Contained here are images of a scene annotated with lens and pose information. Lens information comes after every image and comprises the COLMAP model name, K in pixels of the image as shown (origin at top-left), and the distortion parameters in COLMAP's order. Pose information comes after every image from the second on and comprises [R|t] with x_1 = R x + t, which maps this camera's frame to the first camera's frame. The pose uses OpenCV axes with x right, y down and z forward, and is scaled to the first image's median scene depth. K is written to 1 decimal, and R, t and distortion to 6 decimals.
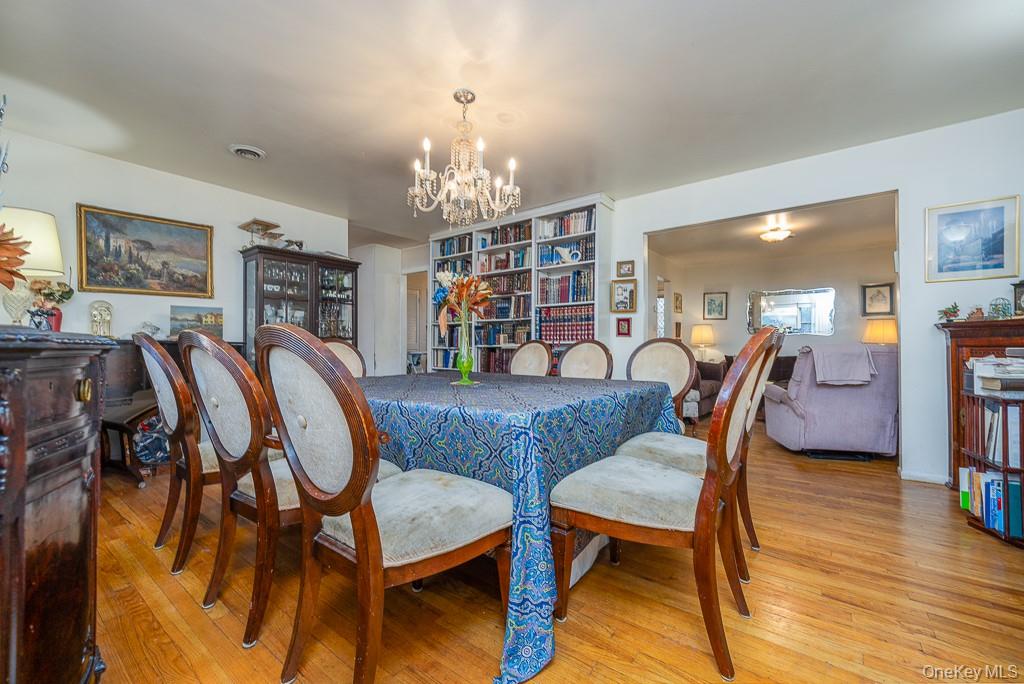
lens RADIAL K [[410.1, 0, 513.4], [0, 410.1, 344.0], [0, 0, 1]] dist [0.002725, 0.000144]
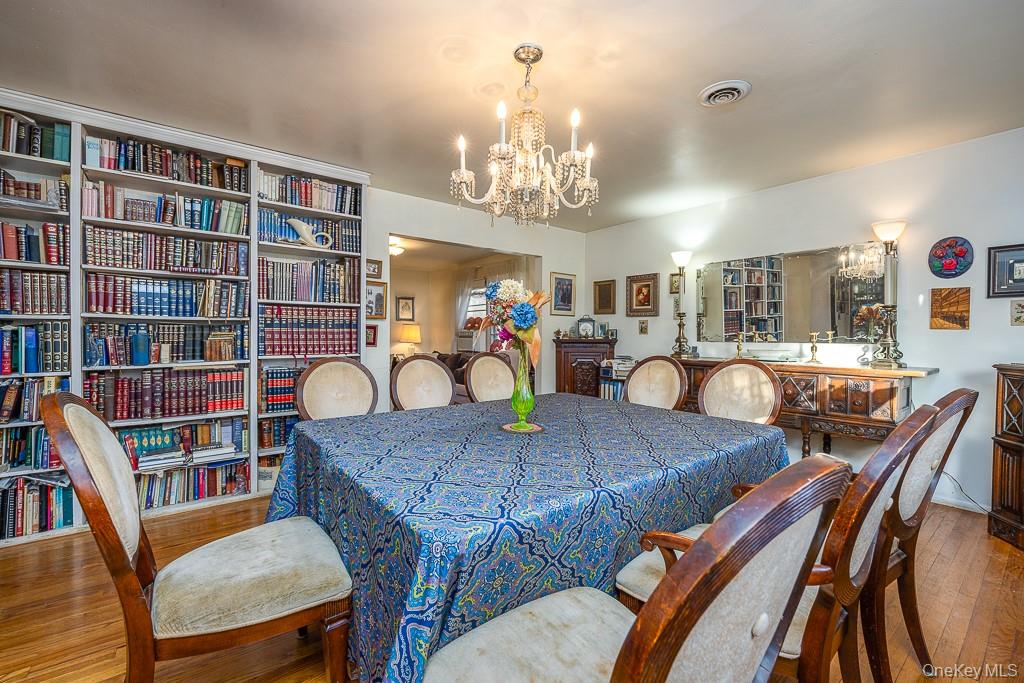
lens RADIAL K [[434.2, 0, 509.8], [0, 434.2, 337.4], [0, 0, 1]] dist [-0.002446, -0.000154]
pose [[0.253593, -0.006371, 0.967290, -0.495543], [-0.009191, 0.999917, 0.008995, -0.044385], [-0.967267, -0.011171, 0.253513, 0.442666]]
